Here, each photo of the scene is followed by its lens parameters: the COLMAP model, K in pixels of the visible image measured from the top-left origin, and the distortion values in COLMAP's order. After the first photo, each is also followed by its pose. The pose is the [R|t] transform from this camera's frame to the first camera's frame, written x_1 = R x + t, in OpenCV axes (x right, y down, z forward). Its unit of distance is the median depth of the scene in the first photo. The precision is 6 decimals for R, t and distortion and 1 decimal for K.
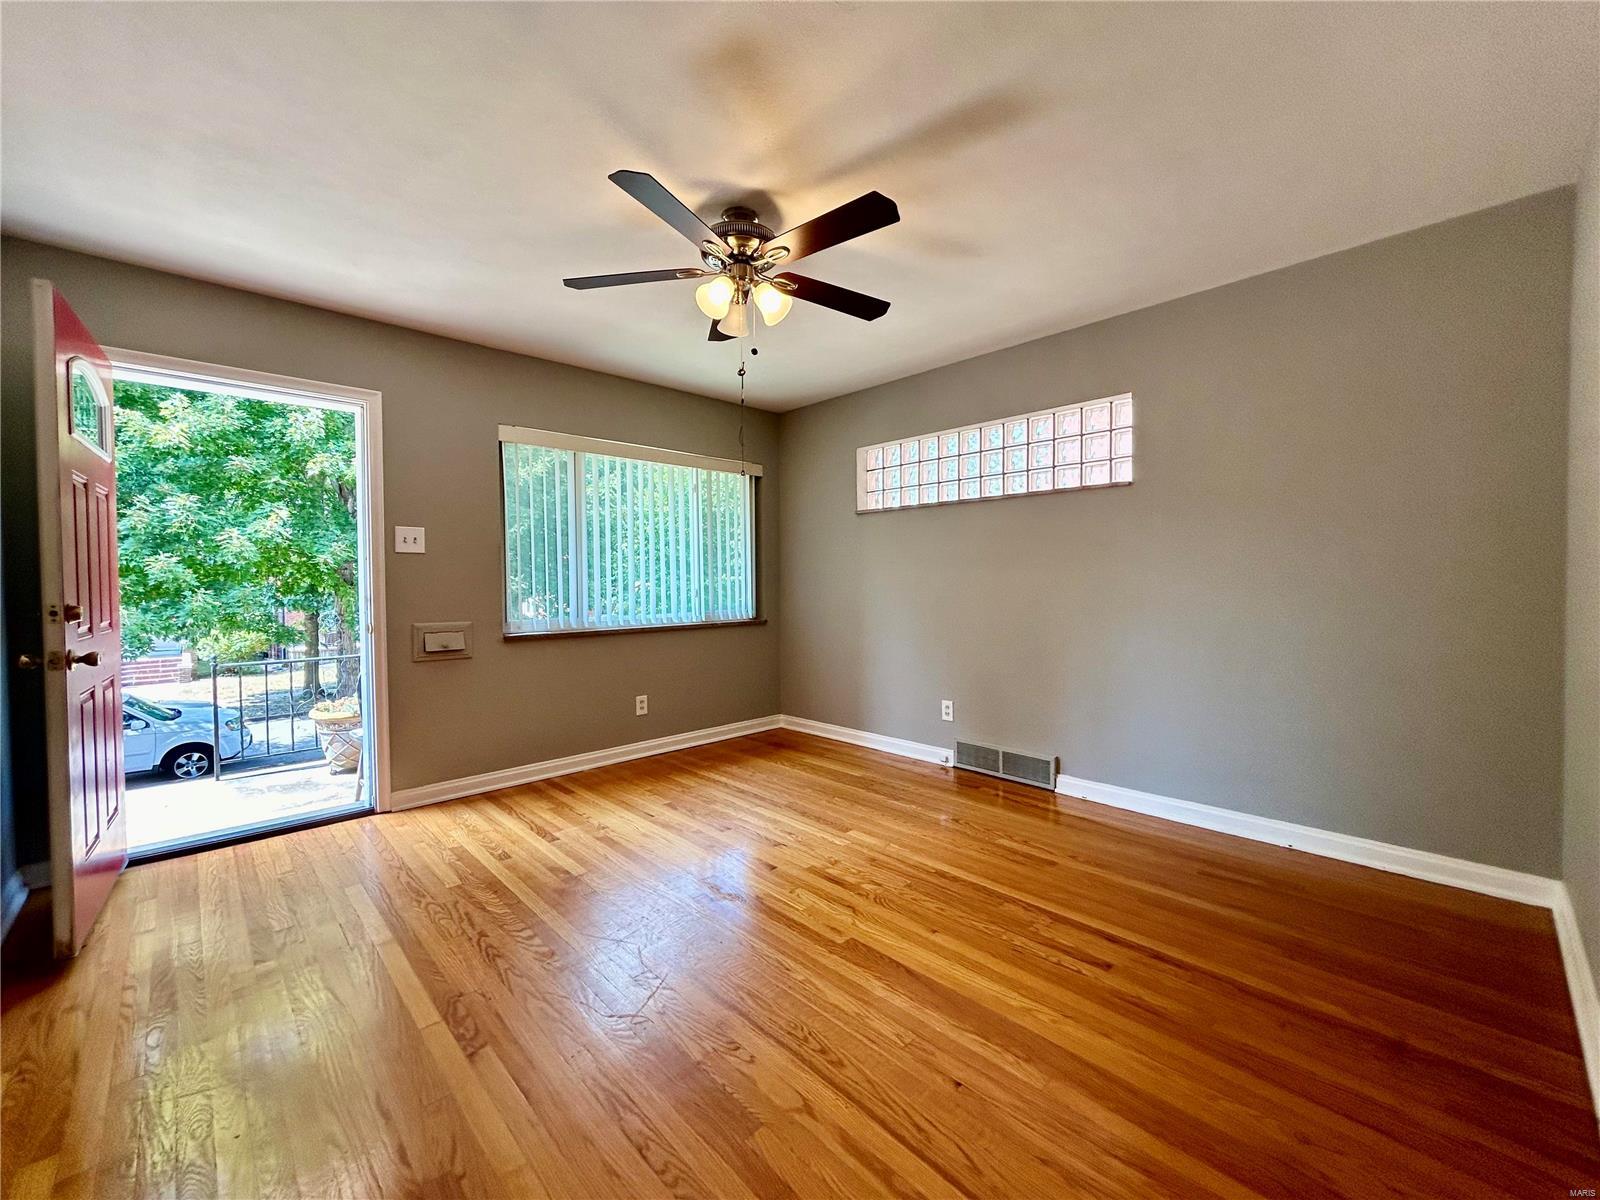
lens RADIAL K [[649.5, 0, 805.6], [0, 649.5, 610.8], [0, 0, 1]] dist [-0.004731, 0.002289]
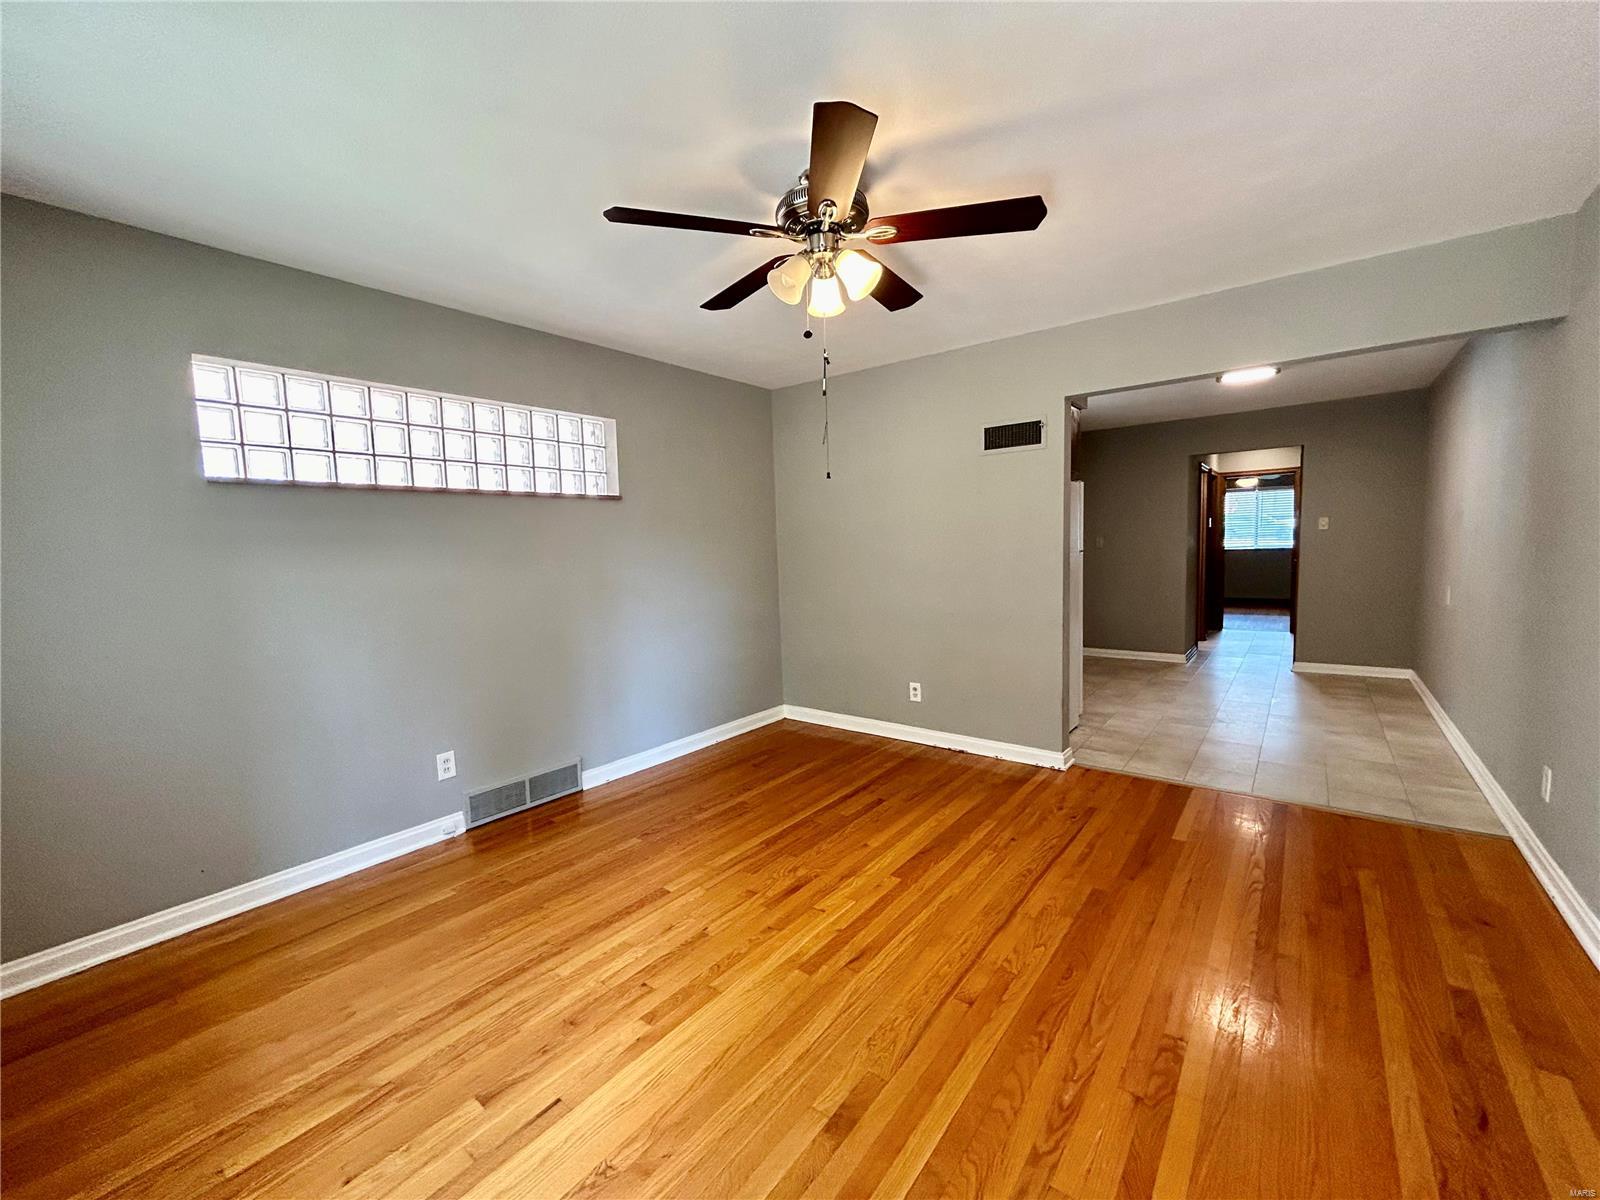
lens RADIAL K [[649.5, 0, 801.9], [0, 649.5, 594.0], [0, 0, 1]] dist [-0.004731, 0.002289]
pose [[-0.135546, -0.066368, 0.988546, -0.742635], [0.079338, 0.993823, 0.077601, -0.091330], [-0.987589, 0.088948, -0.129443, 0.875360]]
